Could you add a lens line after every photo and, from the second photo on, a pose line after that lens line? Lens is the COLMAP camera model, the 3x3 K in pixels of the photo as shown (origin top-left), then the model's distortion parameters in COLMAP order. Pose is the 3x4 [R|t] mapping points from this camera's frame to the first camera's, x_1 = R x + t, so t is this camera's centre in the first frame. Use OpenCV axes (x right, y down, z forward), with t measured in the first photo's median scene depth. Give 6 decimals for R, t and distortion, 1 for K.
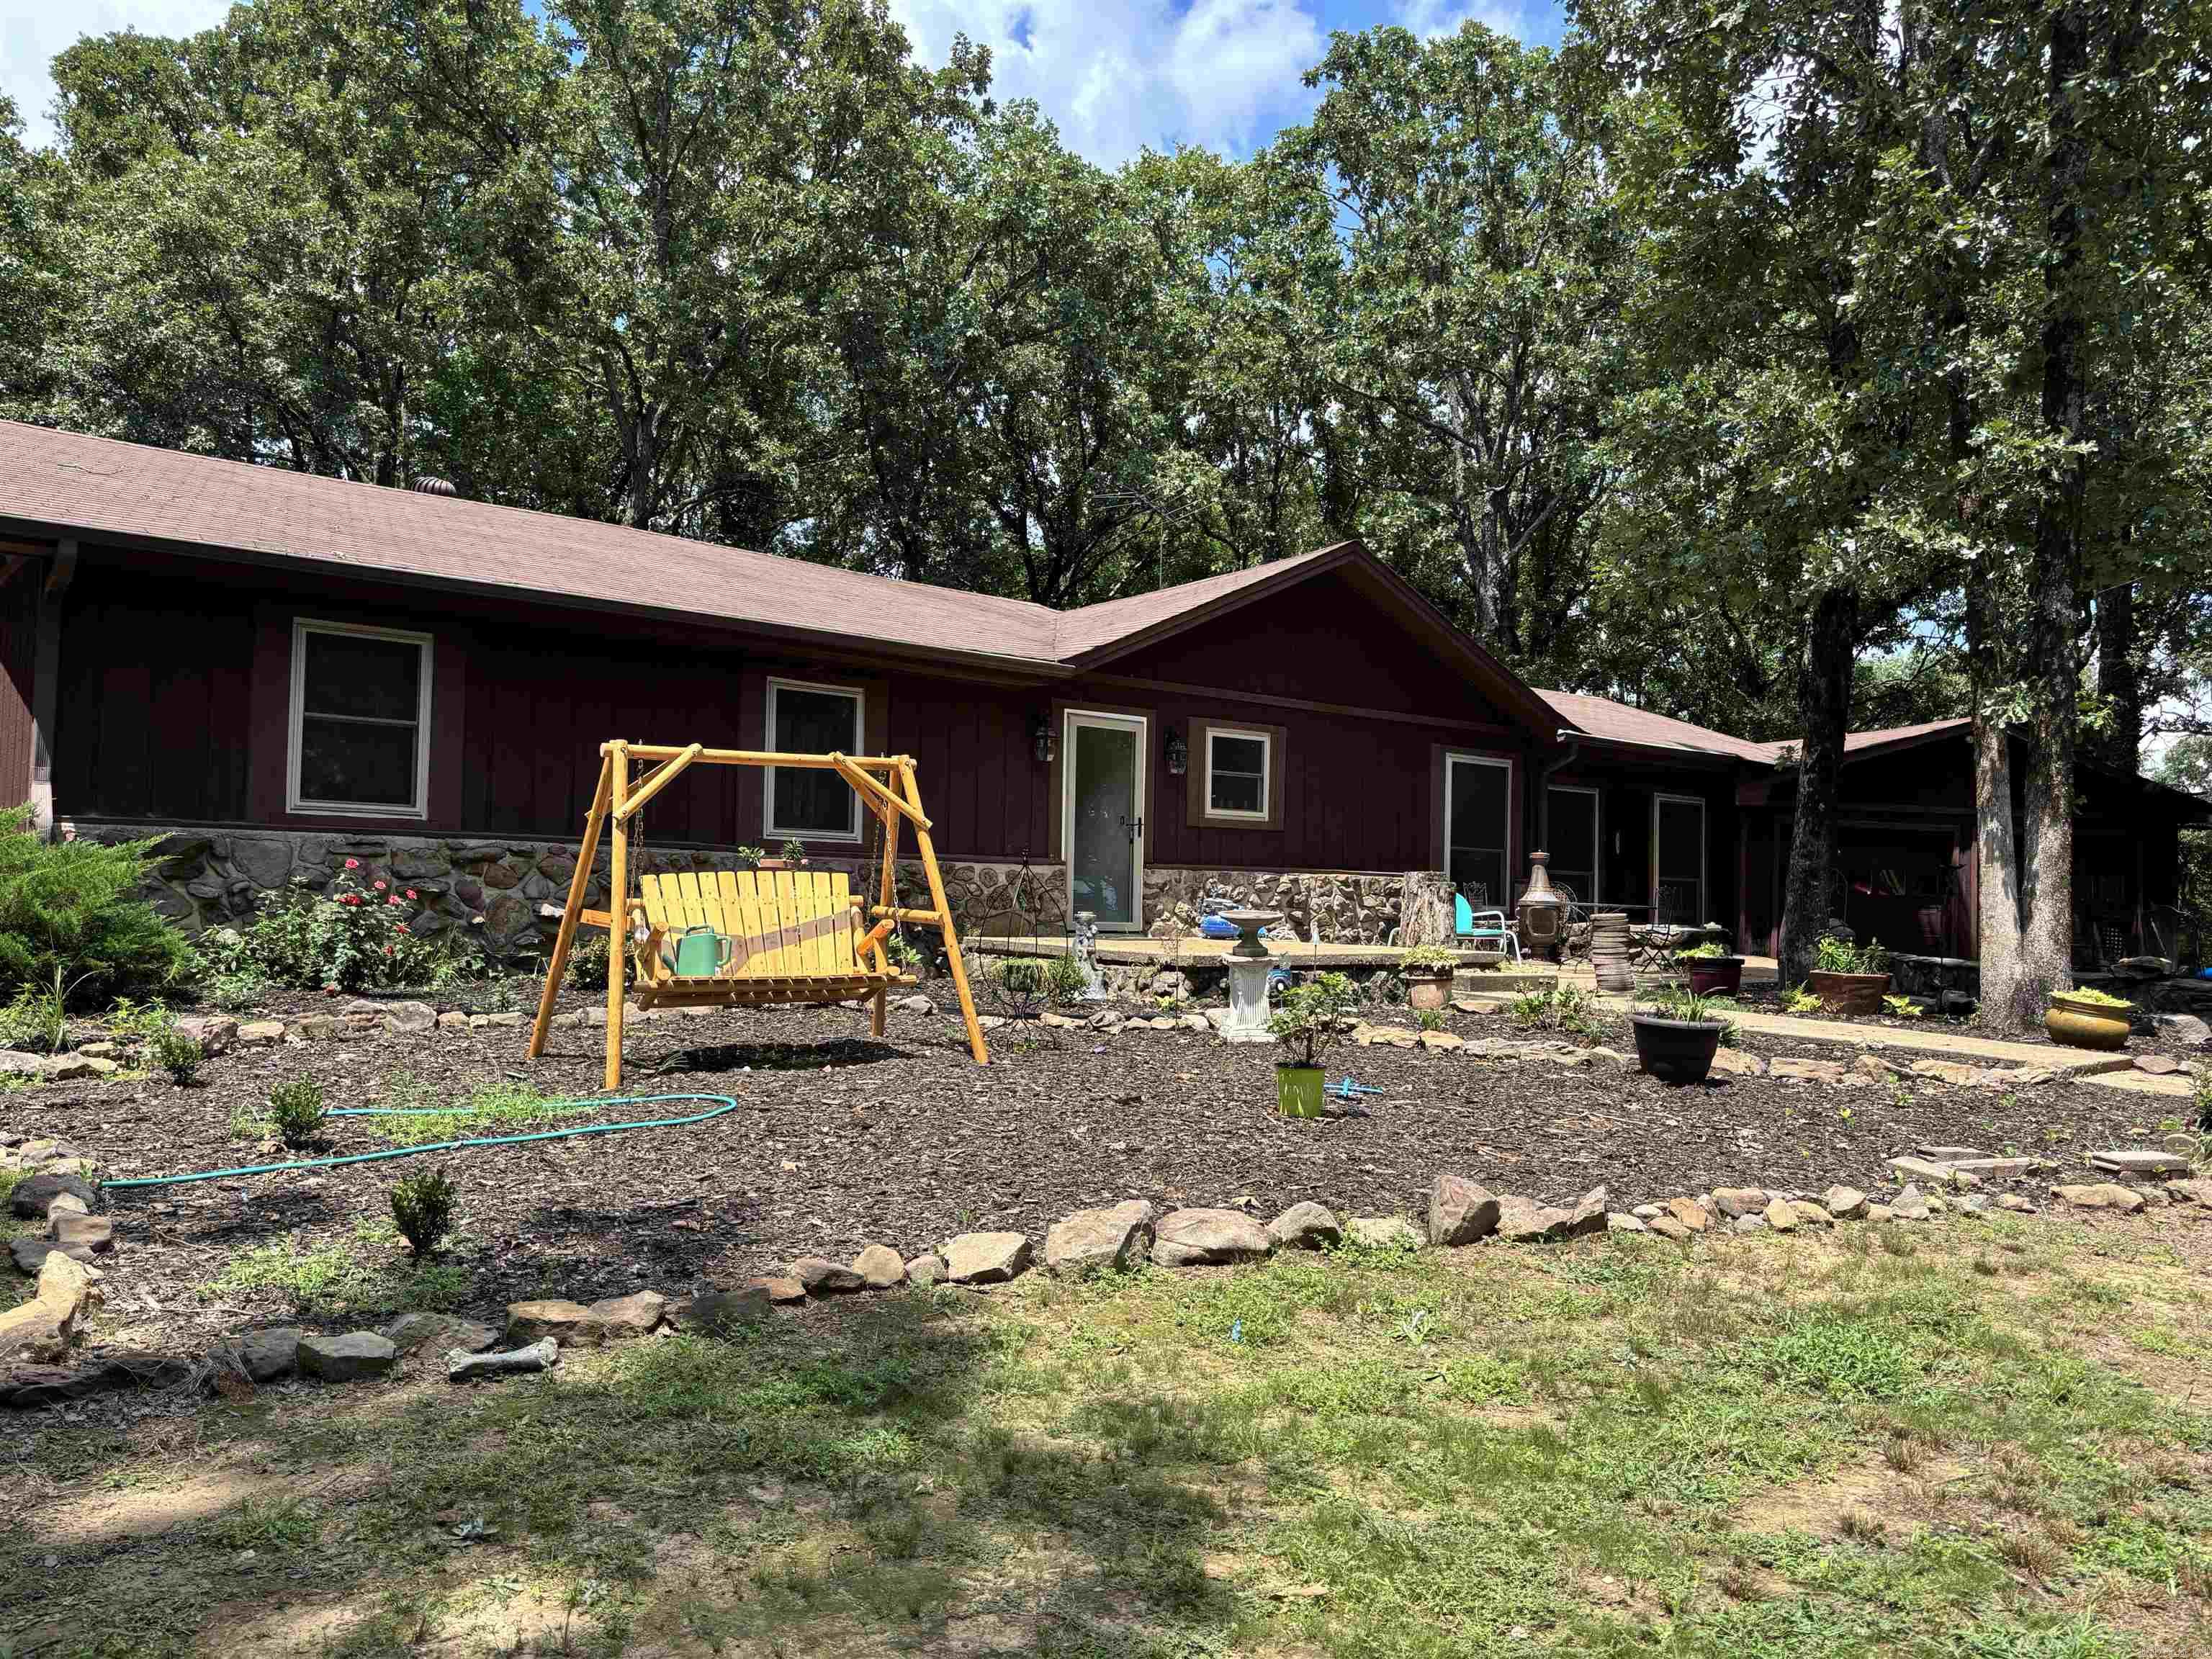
lens RADIAL K [[1675.0, 0, 1108.5], [0, 1675.0, 827.5], [0, 0, 1]] dist [0.052930, -0.060285]
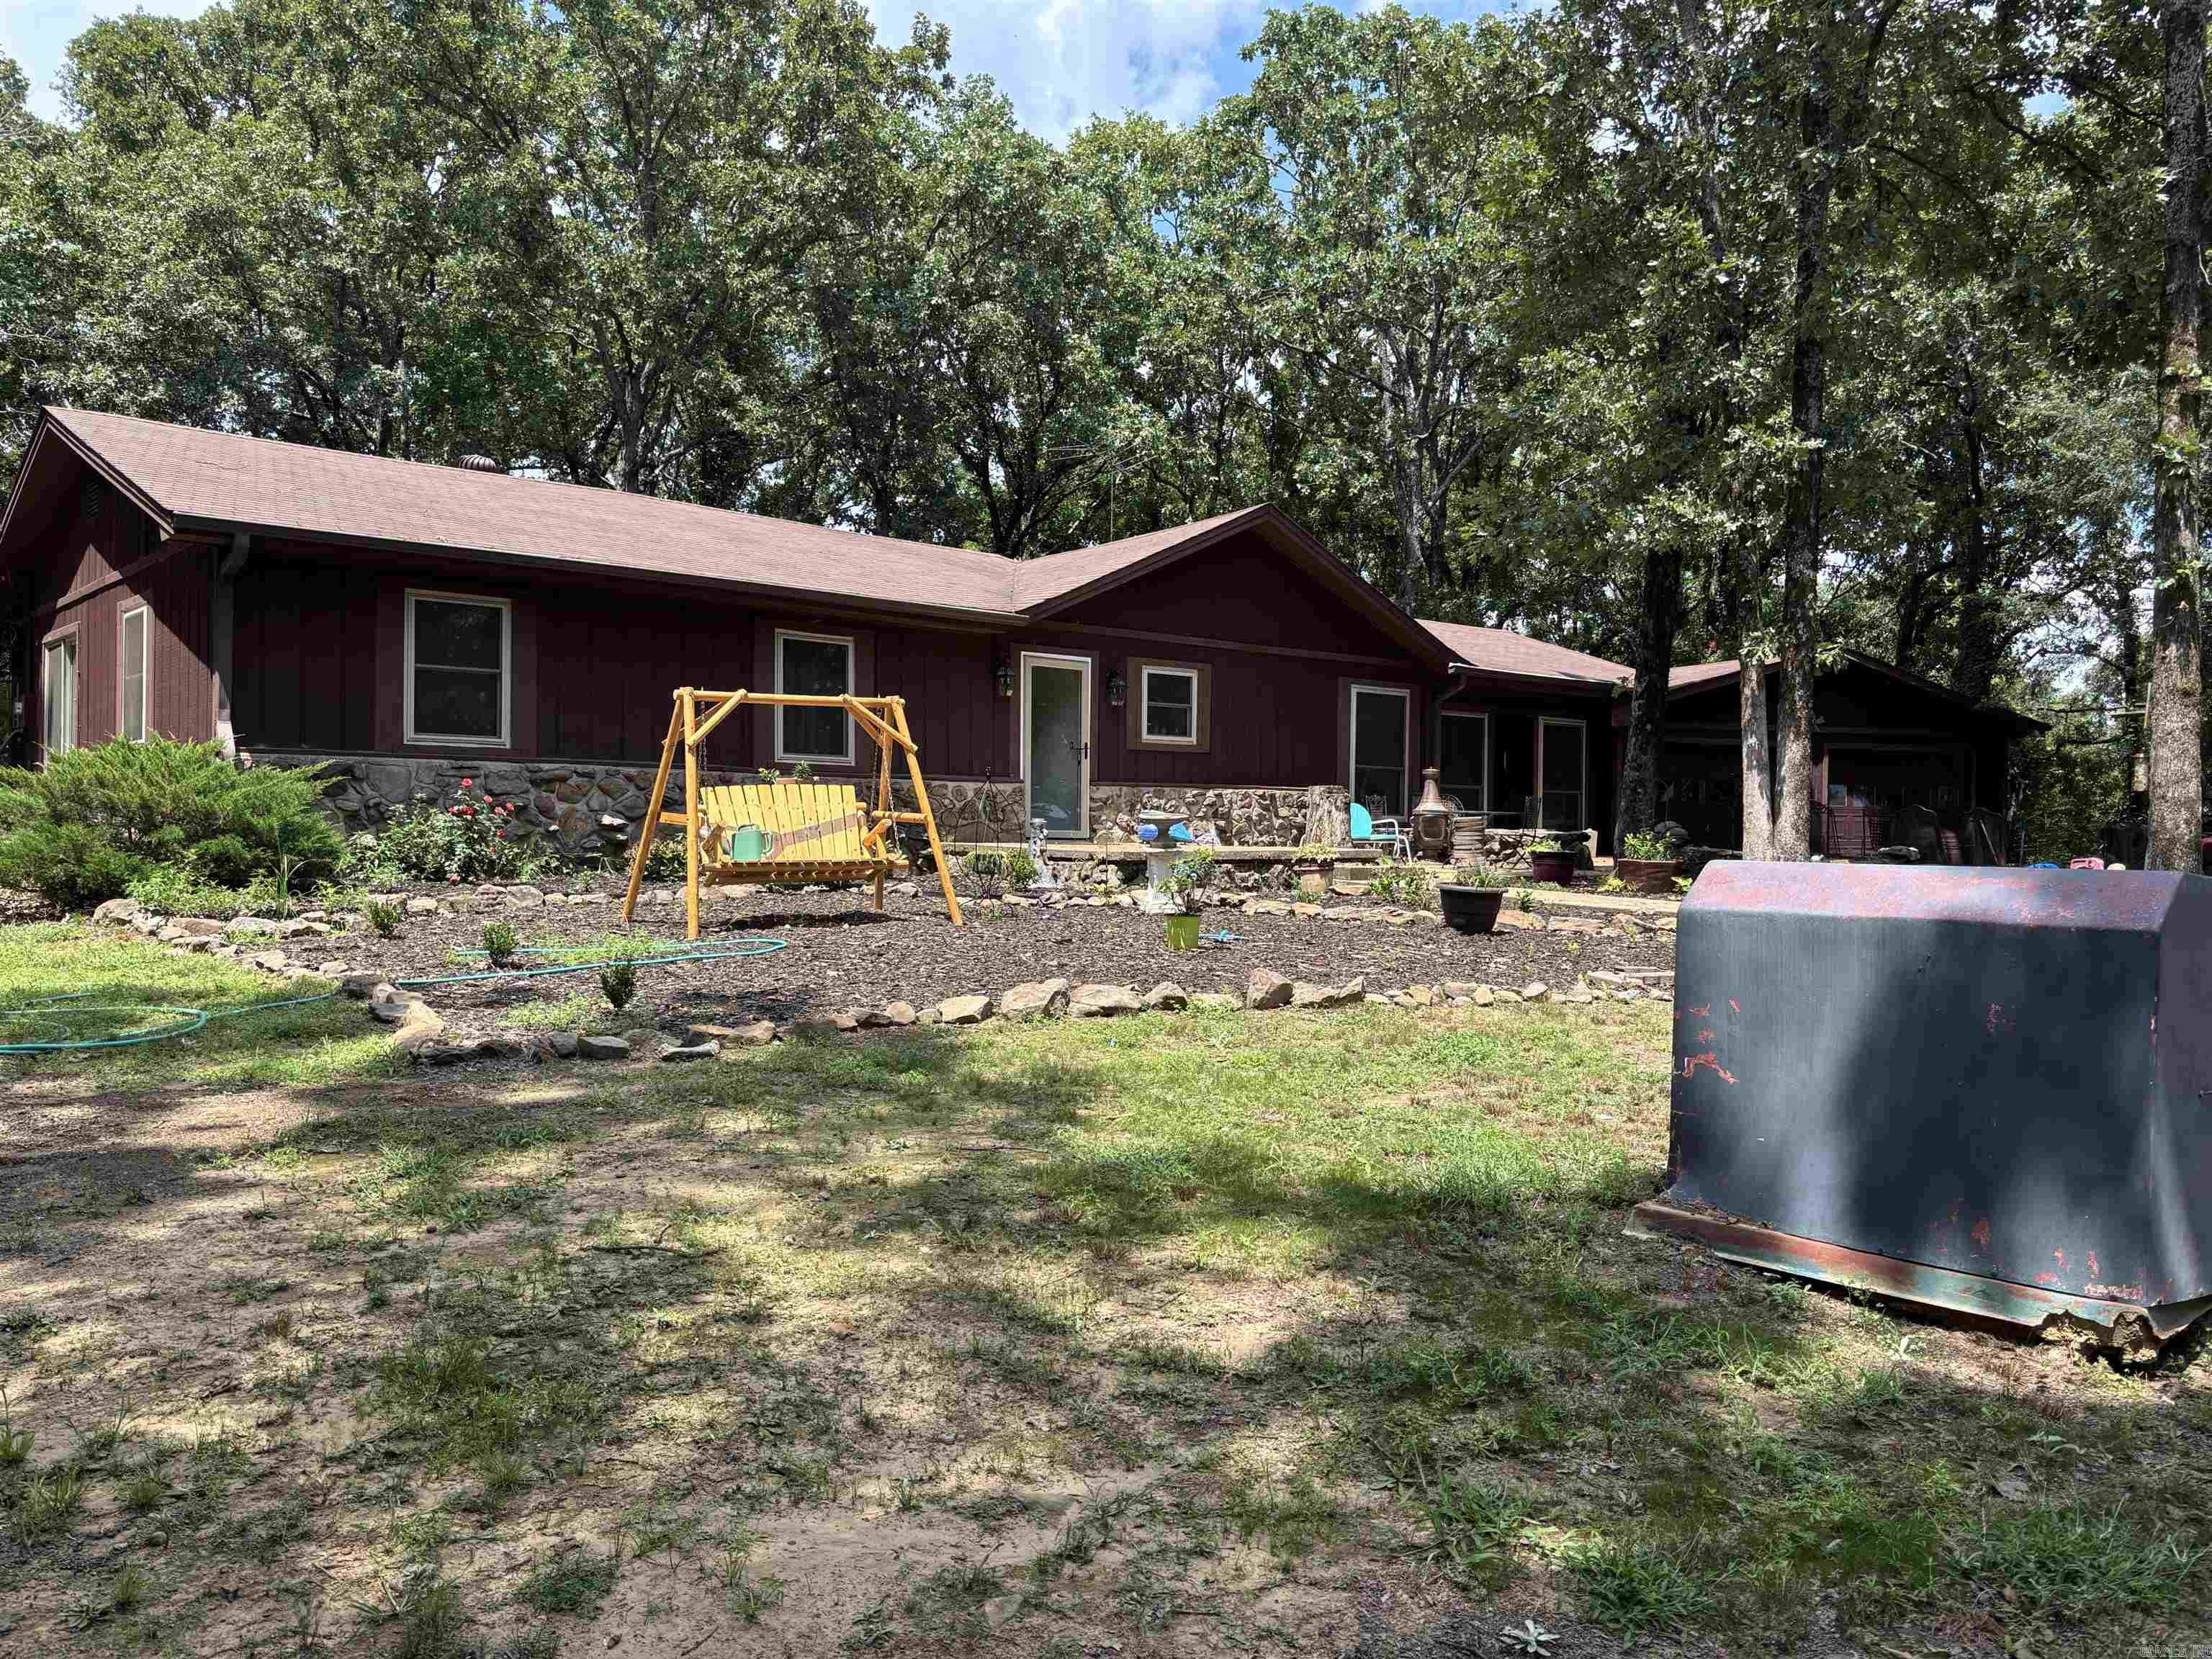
lens RADIAL K [[1665.0, 0, 1095.6], [0, 1665.0, 832.4], [0, 0, 1]] dist [0.102130, -0.217943]
pose [[0.999882, -0.010276, 0.011431, 0.010752], [0.009732, 0.998866, 0.046604, 0.002526], [-0.011897, -0.046487, 0.998848, -0.174755]]
